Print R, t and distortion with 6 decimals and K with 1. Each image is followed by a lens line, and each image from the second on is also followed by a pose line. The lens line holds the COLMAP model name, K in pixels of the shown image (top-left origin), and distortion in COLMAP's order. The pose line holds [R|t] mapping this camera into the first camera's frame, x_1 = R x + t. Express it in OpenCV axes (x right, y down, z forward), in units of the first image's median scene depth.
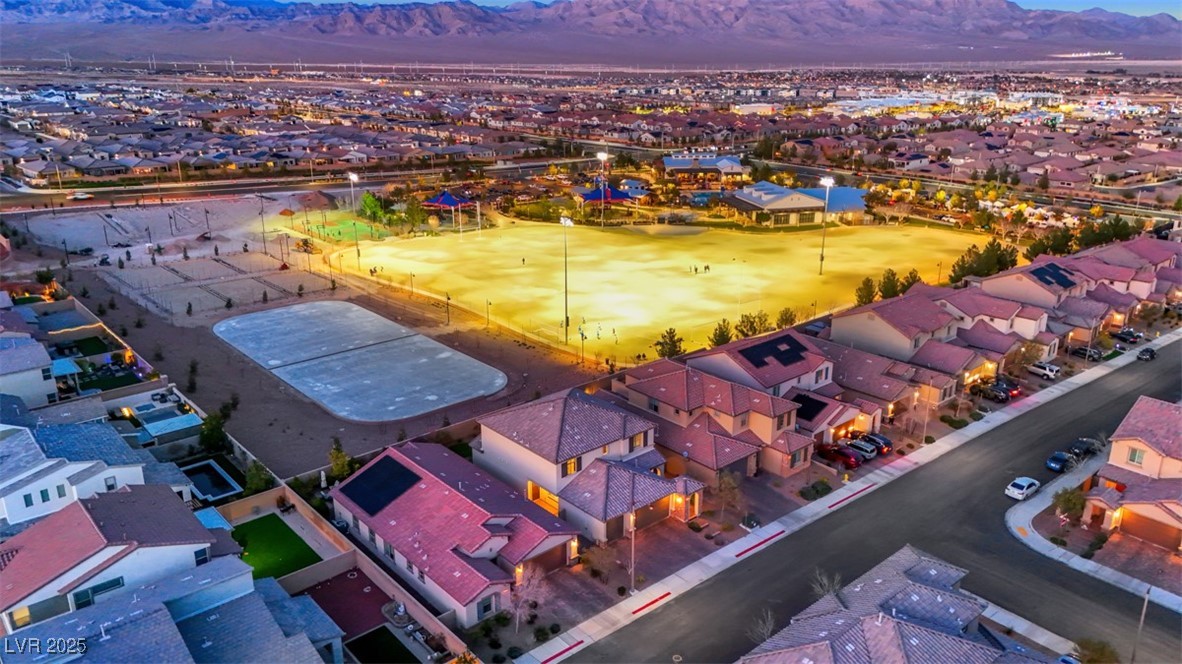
lens RADIAL K [[865.5, 0, 593.1], [0, 865.5, 335.9], [0, 0, 1]] dist [0.085475, -0.085988]
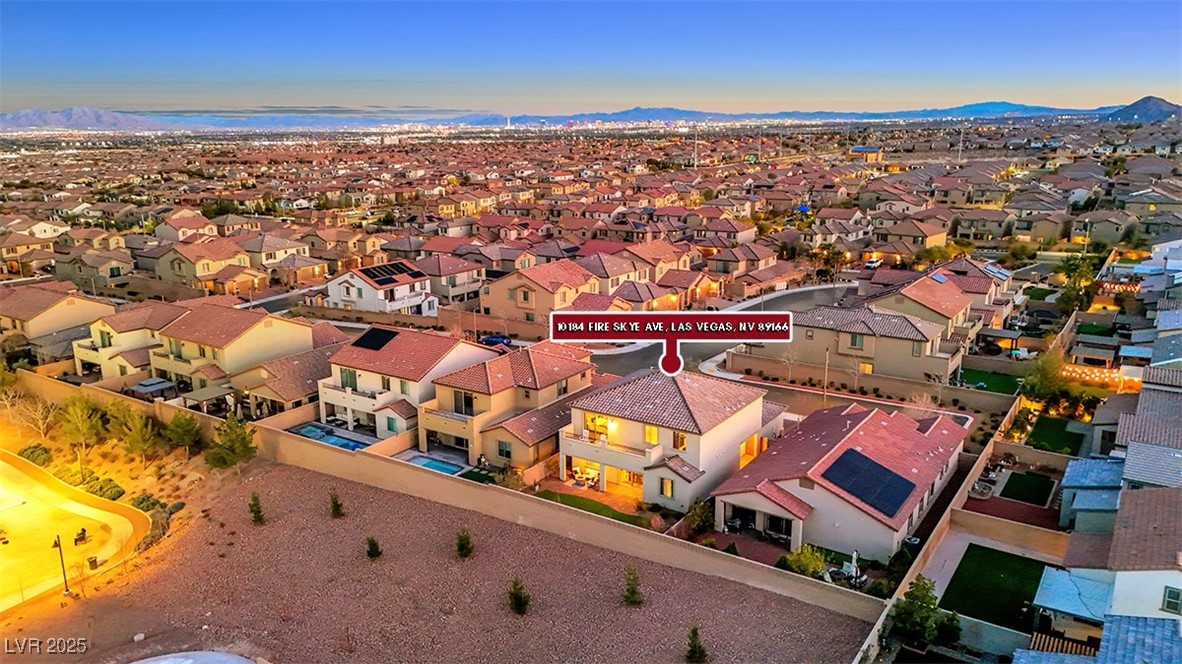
lens RADIAL K [[865.5, 0, 593.1], [0, 865.5, 335.9], [0, 0, 1]] dist [0.085475, -0.085988]
pose [[-0.266450, -0.232959, 0.935272, -0.351982], [0.313051, 0.896828, 0.312568, -0.109576], [-0.911594, 0.376072, -0.166031, 0.517129]]
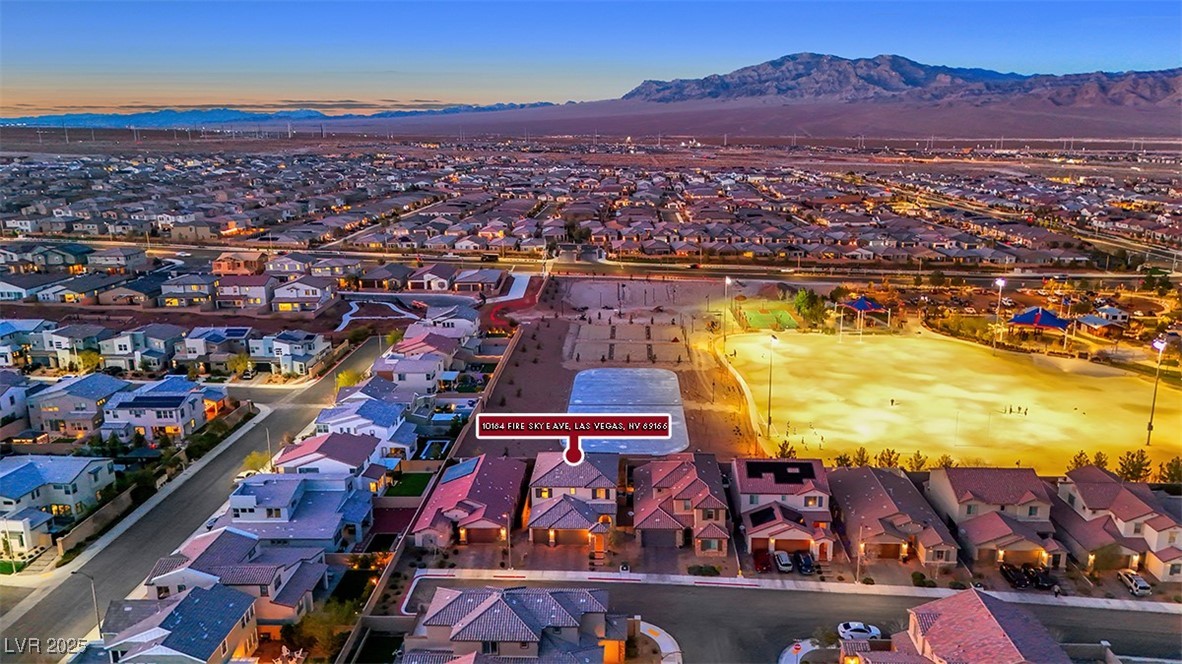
lens RADIAL K [[865.5, 0, 593.1], [0, 865.5, 335.9], [0, 0, 1]] dist [0.085475, -0.085988]
pose [[0.722570, 0.158812, -0.672809, 0.424181], [-0.209793, 0.977730, 0.005476, -0.062553], [0.658695, 0.137194, 0.739796, -0.059975]]
